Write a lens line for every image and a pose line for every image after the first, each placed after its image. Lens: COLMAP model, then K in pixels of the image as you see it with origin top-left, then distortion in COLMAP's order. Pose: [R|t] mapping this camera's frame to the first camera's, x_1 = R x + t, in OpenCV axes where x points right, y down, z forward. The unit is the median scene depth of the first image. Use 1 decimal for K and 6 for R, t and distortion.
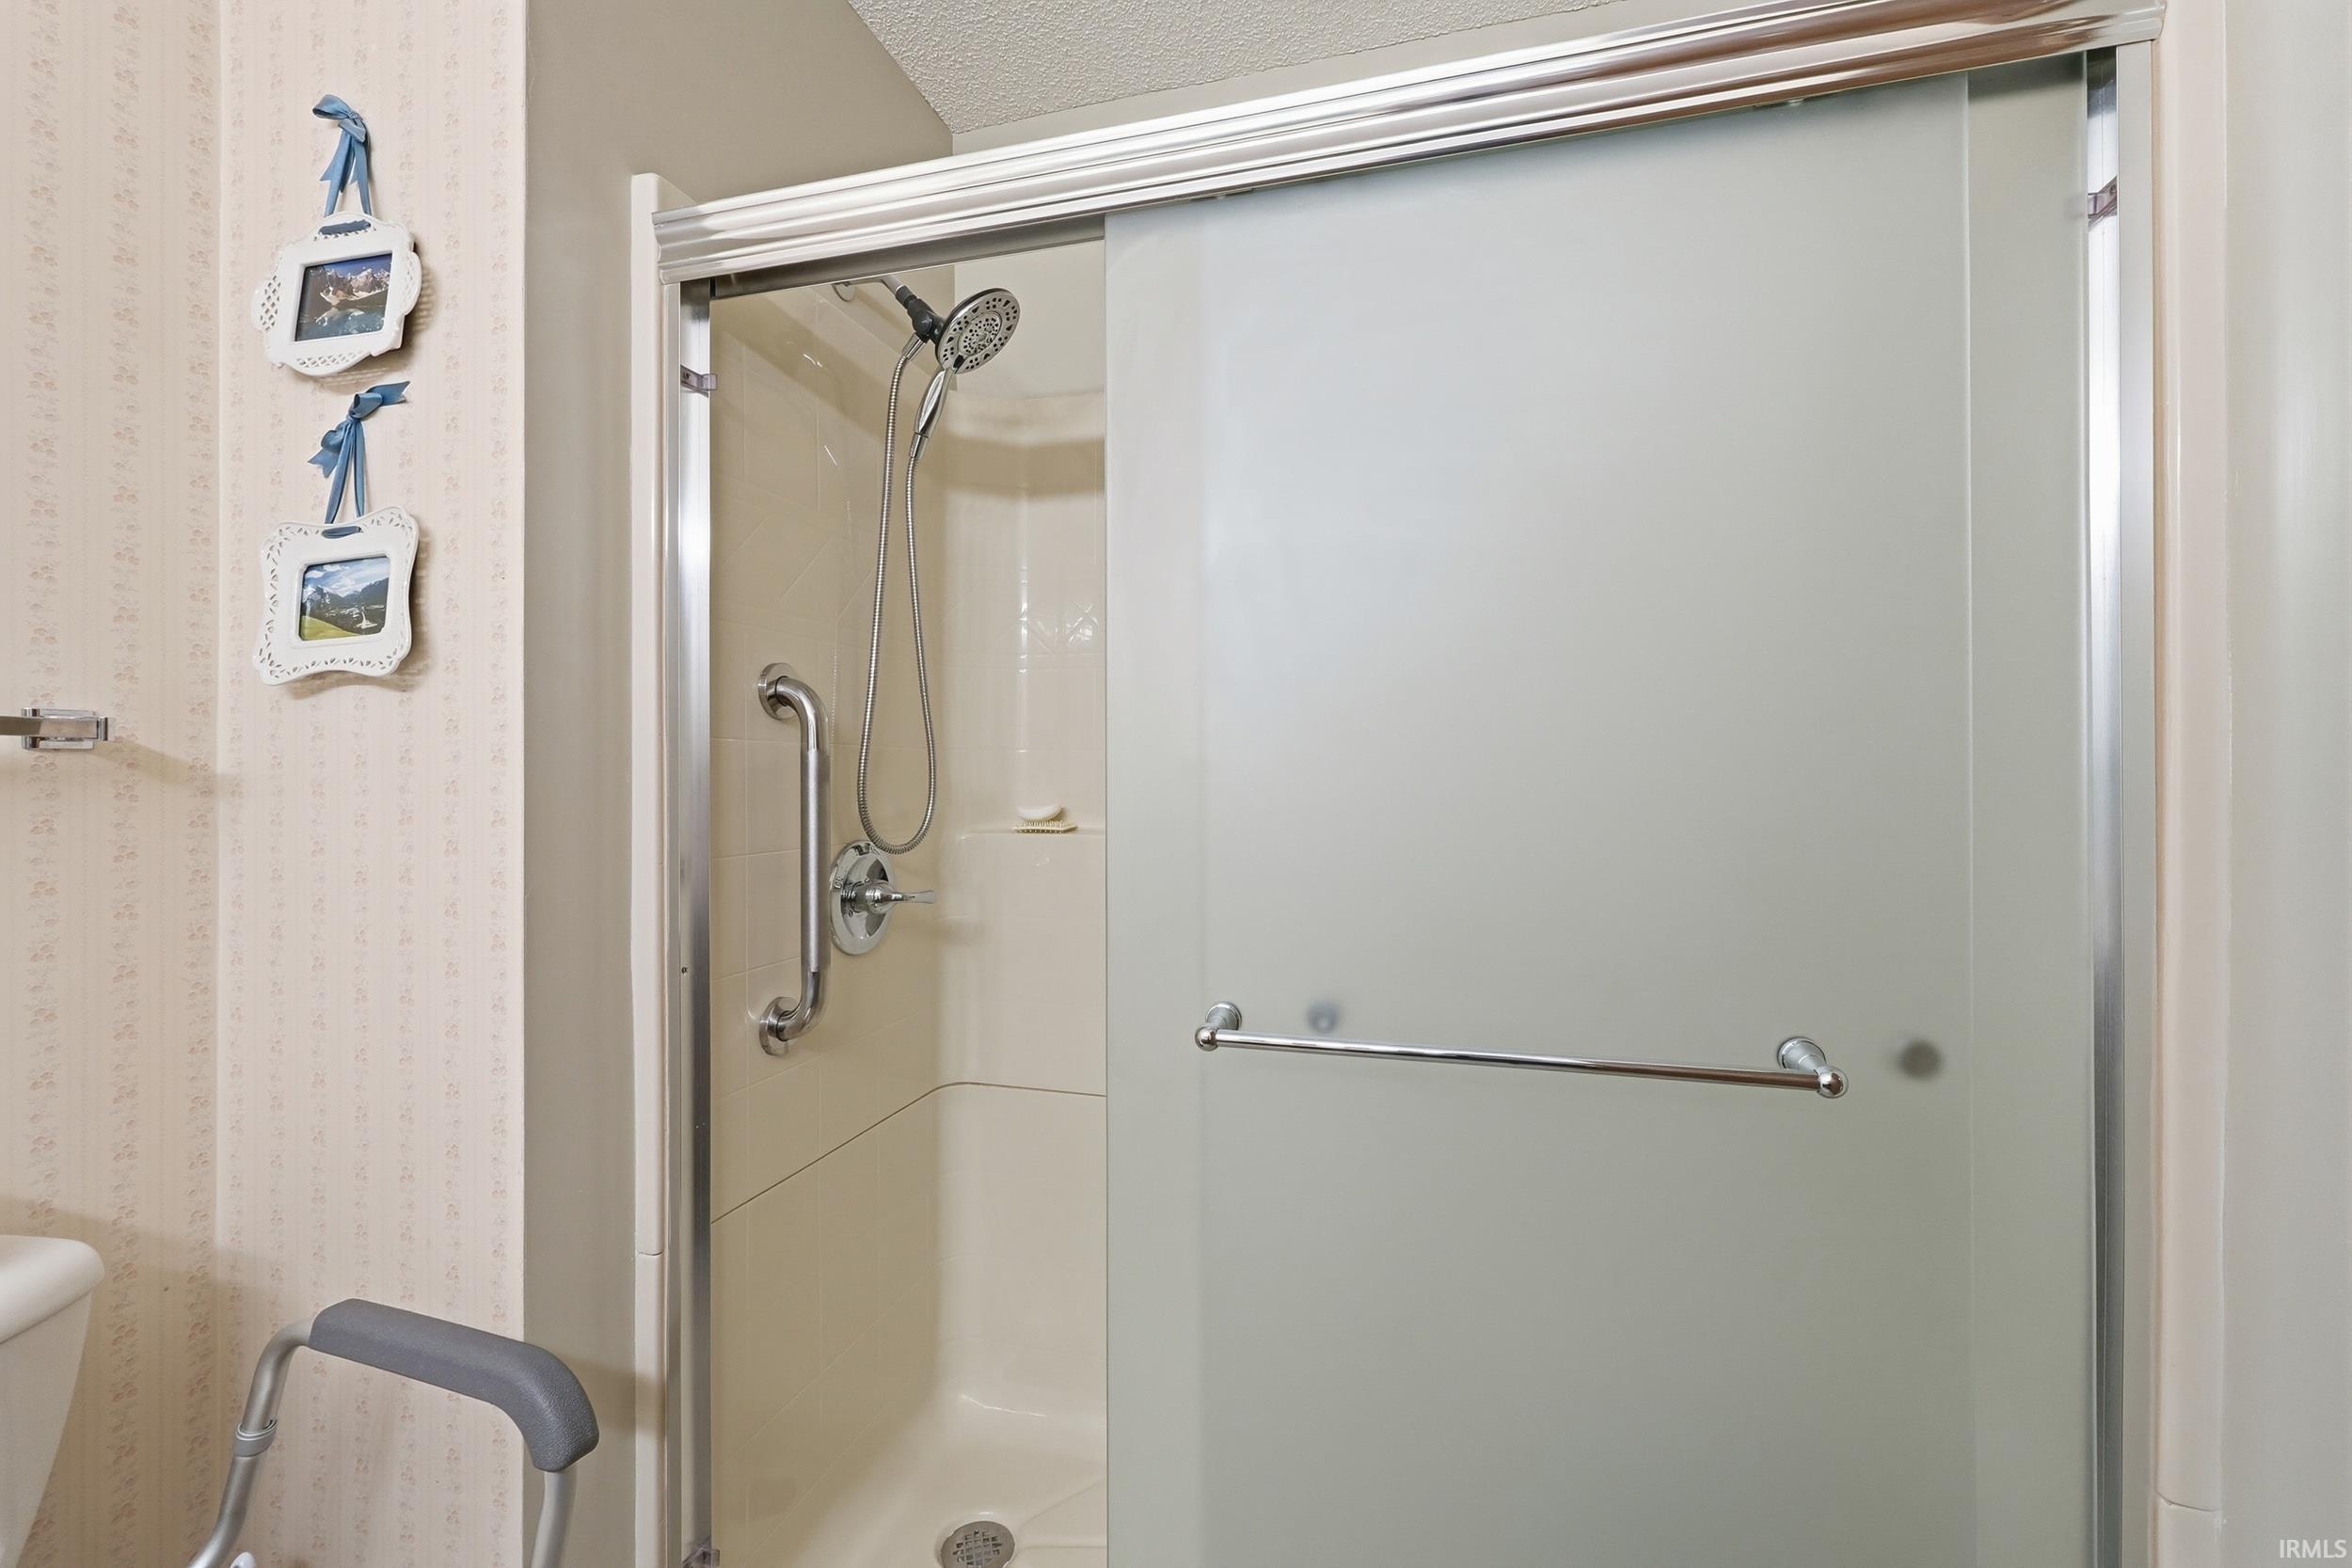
lens RADIAL K [[997.8, 0, 1175.7], [0, 997.8, 776.2], [0, 0, 1]] dist [-0.000946, -0.000057]
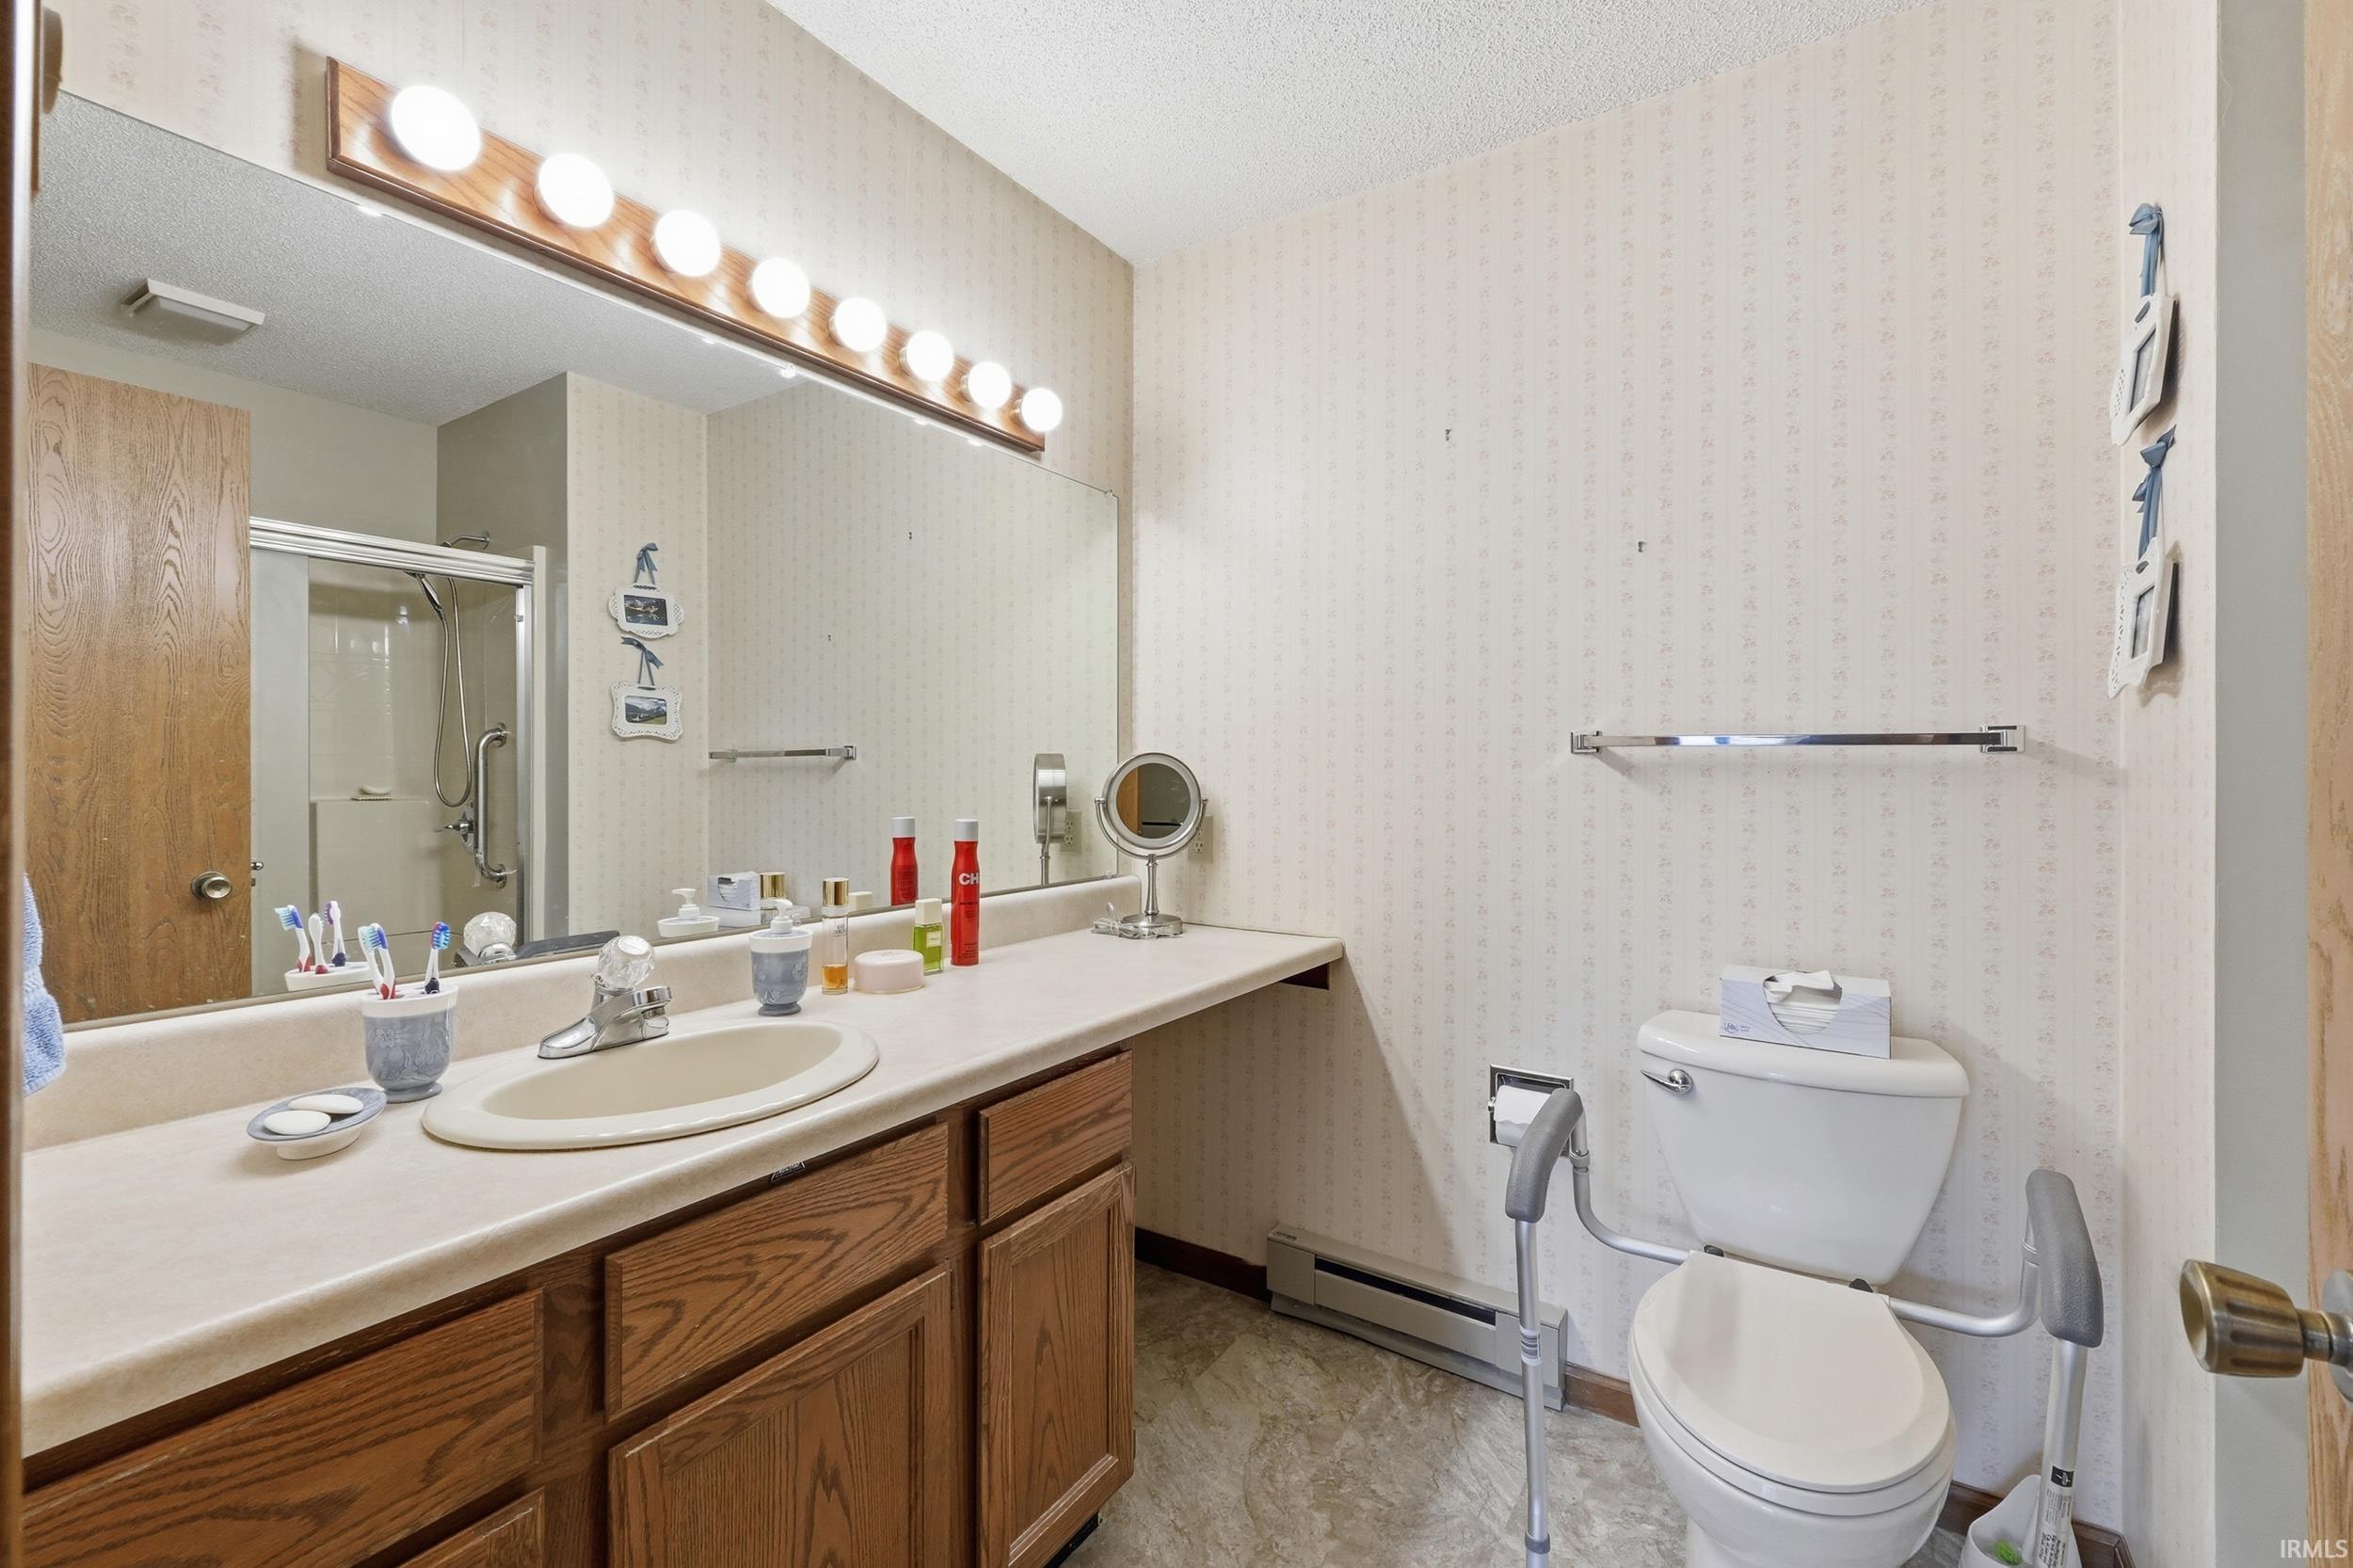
lens RADIAL K [[998.3, 0, 1175.8], [0, 998.3, 773.8], [0, 0, 1]] dist [-0.000946, -0.000057]
pose [[-0.306096, 0.006030, -0.951982, 0.658778], [-0.001814, 0.999974, 0.006917, -0.002606], [0.951999, 0.003844, -0.306077, 0.260874]]
